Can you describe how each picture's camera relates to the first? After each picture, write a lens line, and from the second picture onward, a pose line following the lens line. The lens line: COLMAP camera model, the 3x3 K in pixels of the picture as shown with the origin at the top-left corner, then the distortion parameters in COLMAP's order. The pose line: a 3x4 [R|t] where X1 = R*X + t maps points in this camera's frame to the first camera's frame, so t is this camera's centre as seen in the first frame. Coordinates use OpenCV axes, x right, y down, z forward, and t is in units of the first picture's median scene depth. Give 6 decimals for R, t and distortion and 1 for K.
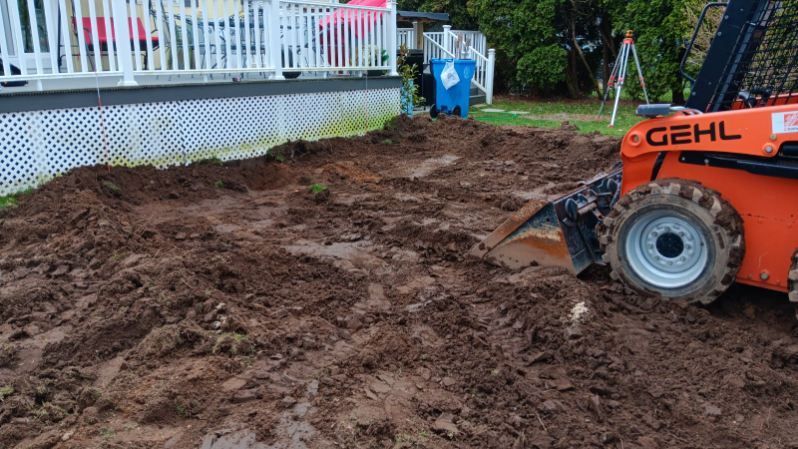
lens RADIAL K [[637.5, 0, 396.7], [0, 637.5, 227.3], [0, 0, 1]] dist [0.077877, -0.174665]
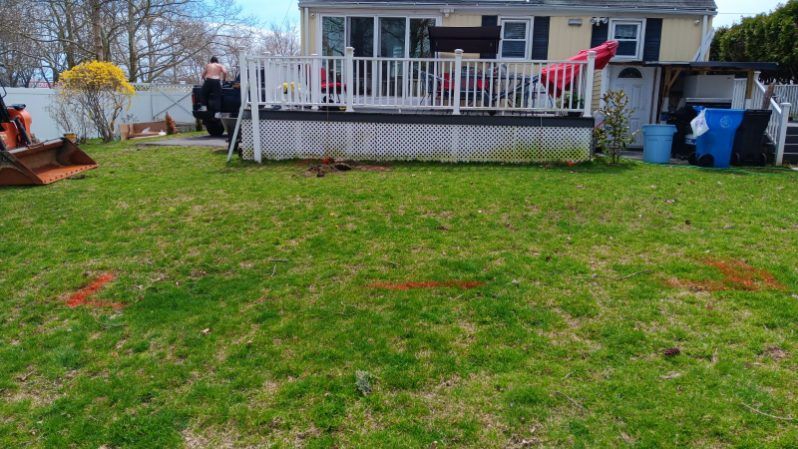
lens RADIAL K [[637.5, 0, 392.9], [0, 637.5, 221.5], [0, 0, 1]] dist [0.077877, -0.174665]
pose [[0.564097, 0.184309, -0.804875, 1.678063], [-0.240968, 0.969083, 0.053029, -0.073151], [0.789765, 0.164036, 0.591070, 0.154572]]
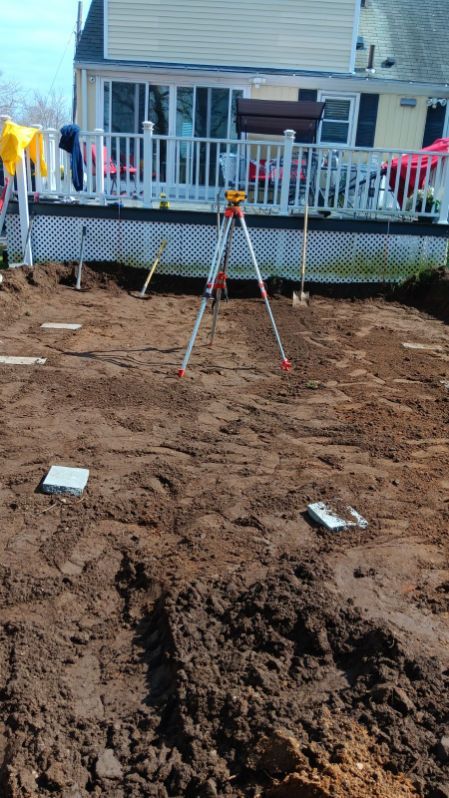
lens RADIAL K [[637.5, 0, 224.2], [0, 637.5, 396.4], [0, 0, 1]] dist [0.077877, -0.174665]
pose [[0.633430, 0.290065, -0.717377, 1.187703], [-0.257099, 0.953307, 0.158448, -0.141796], [0.729840, 0.084071, 0.678428, 0.326310]]
